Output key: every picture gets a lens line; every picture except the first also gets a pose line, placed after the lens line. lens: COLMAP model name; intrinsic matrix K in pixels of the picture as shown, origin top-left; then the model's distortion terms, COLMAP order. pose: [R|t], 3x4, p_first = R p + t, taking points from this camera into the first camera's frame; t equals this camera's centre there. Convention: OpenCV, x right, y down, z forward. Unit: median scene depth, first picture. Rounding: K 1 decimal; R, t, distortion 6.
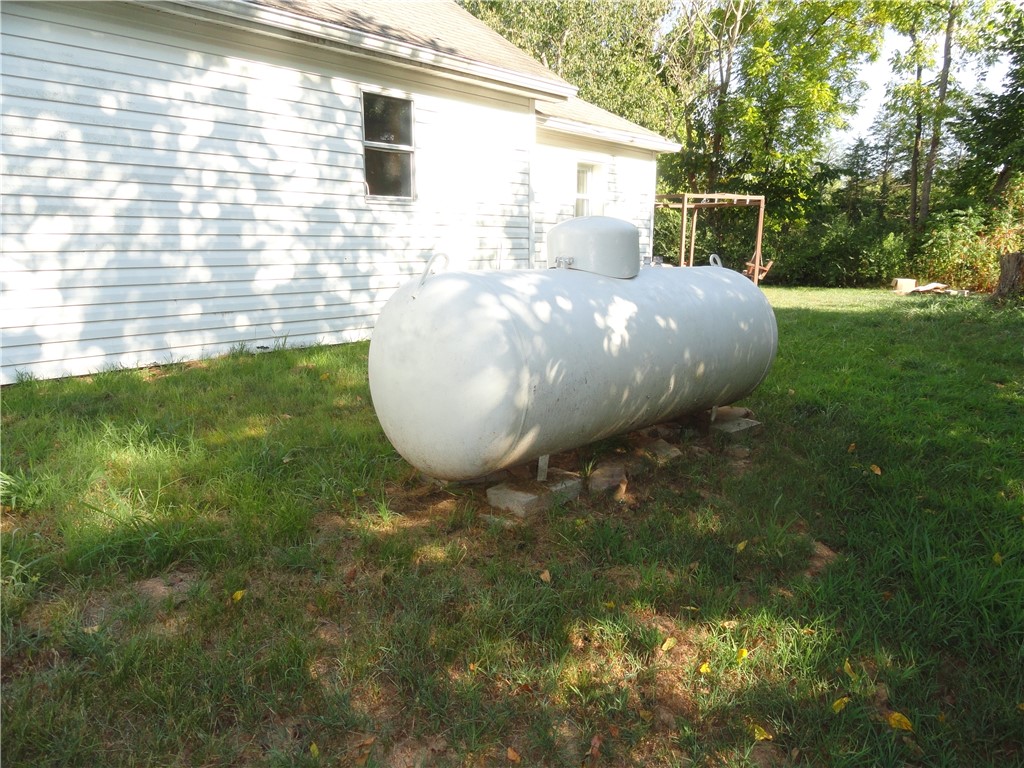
lens RADIAL K [[698.6, 0, 512.5], [0, 698.6, 379.0], [0, 0, 1]] dist [-0.009227, 0.006522]
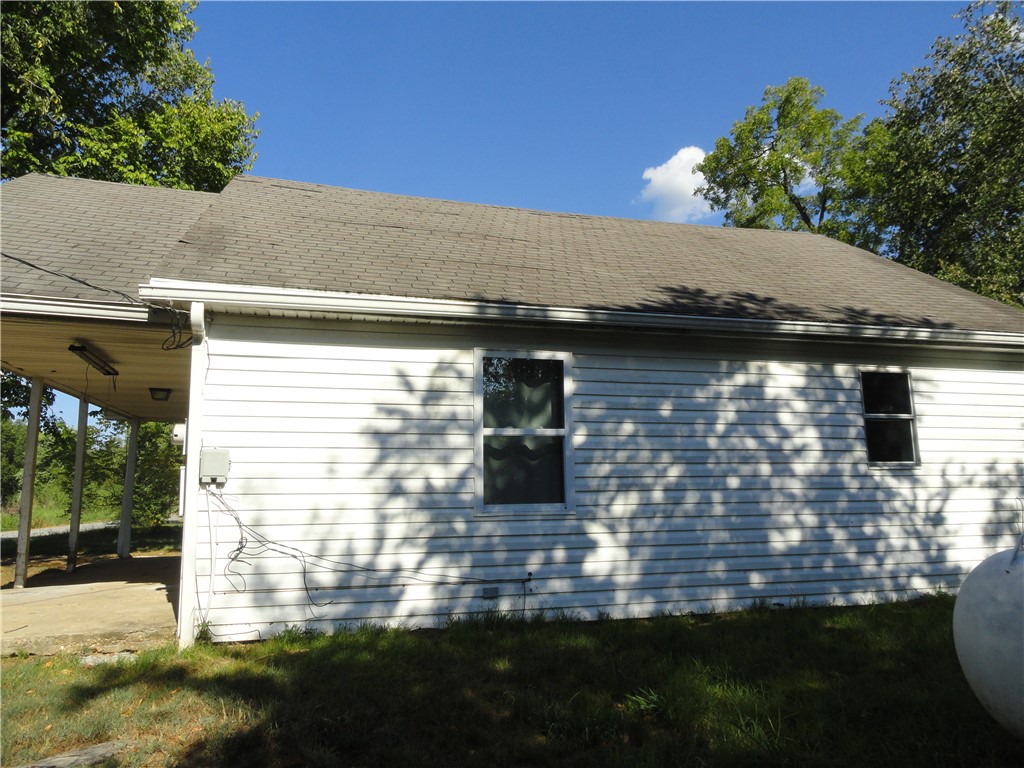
lens RADIAL K [[721.4, 0, 509.6], [0, 721.4, 388.8], [0, 0, 1]] dist [-0.002660, 0.013157]
pose [[0.837570, -0.100631, -0.536982, -0.071737], [-0.088138, 0.945125, -0.314594, 0.027687], [0.539173, 0.310823, 0.782740, -0.210472]]
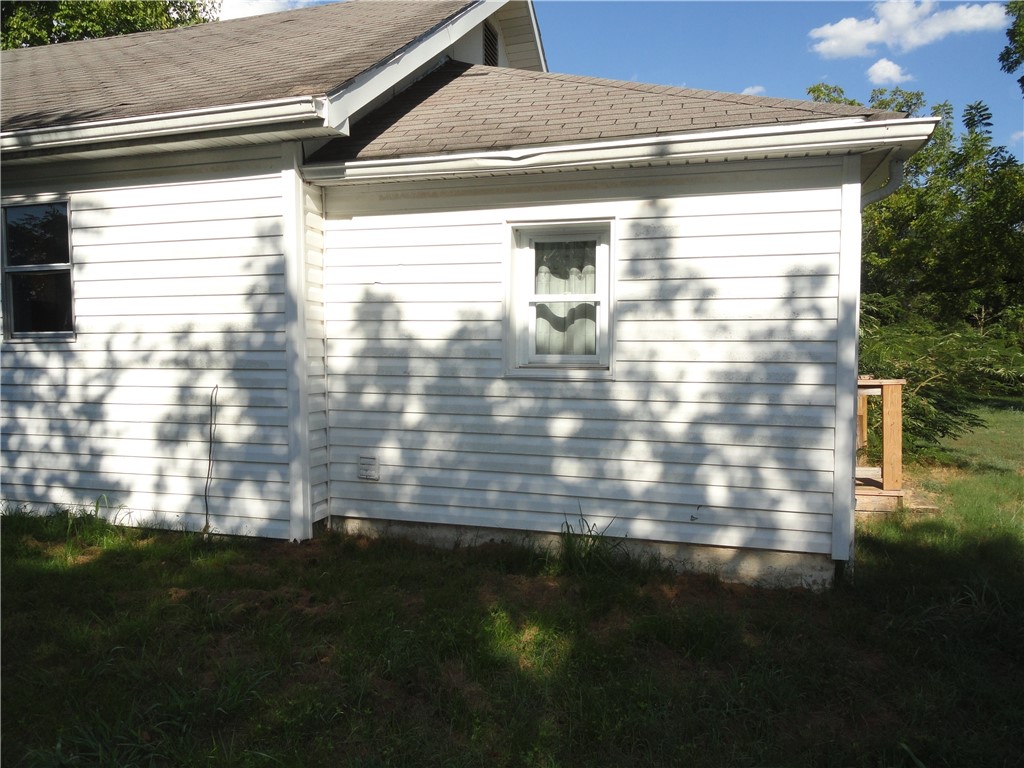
lens RADIAL K [[721.4, 0, 509.6], [0, 721.4, 388.8], [0, 0, 1]] dist [-0.002660, 0.013157]
pose [[0.418276, 0.023404, -0.908019, 0.846054], [-0.181398, 0.981683, -0.058258, -0.280819], [0.890023, 0.189080, 0.414860, 1.291381]]
